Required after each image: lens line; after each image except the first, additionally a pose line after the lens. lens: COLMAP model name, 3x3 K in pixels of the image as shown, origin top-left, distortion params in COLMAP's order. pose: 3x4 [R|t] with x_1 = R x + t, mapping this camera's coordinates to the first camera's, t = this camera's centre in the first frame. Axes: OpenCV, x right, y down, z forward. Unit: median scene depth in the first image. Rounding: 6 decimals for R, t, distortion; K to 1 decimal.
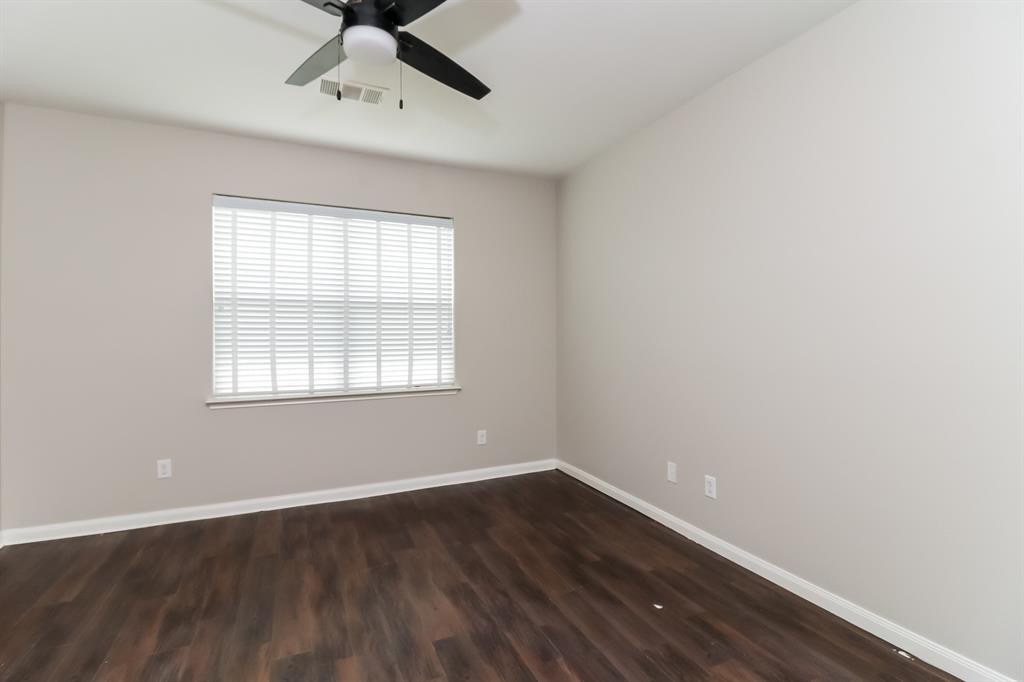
lens RADIAL K [[503.8, 0, 518.5], [0, 503.8, 333.8], [0, 0, 1]] dist [0.005436, 0.000440]
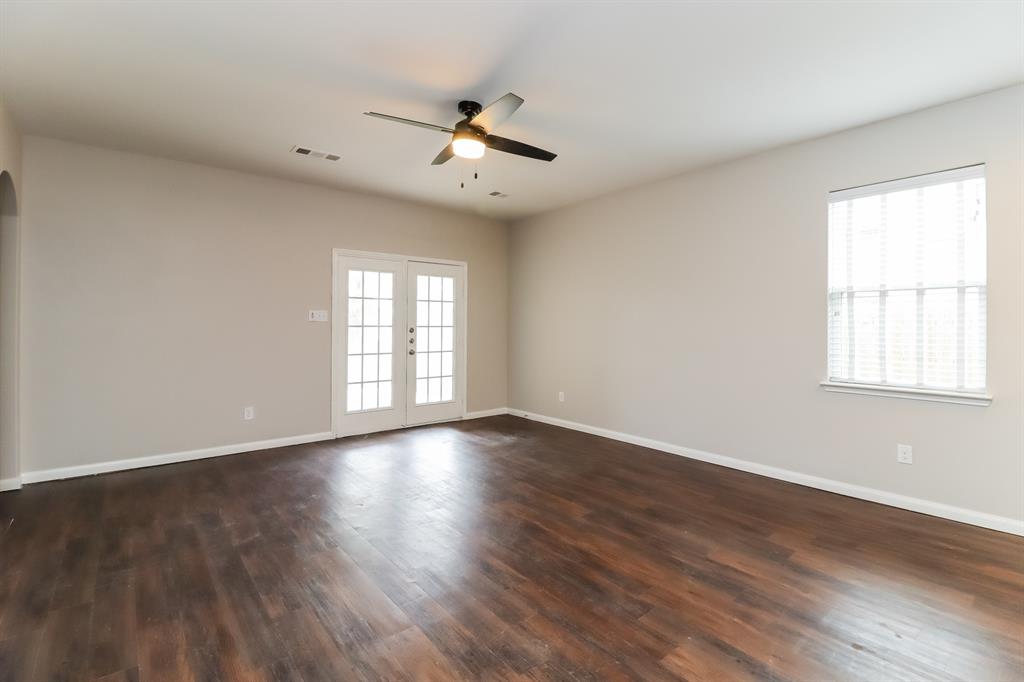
lens RADIAL K [[482.2, 0, 520.1], [0, 482.2, 324.9], [0, 0, 1]] dist [0.009934, -0.001074]
pose [[0.229051, 0.008239, -0.973379, 0.370756], [0.000829, 0.999962, 0.008659, -0.002124], [0.973414, -0.002791, 0.229036, 0.178281]]
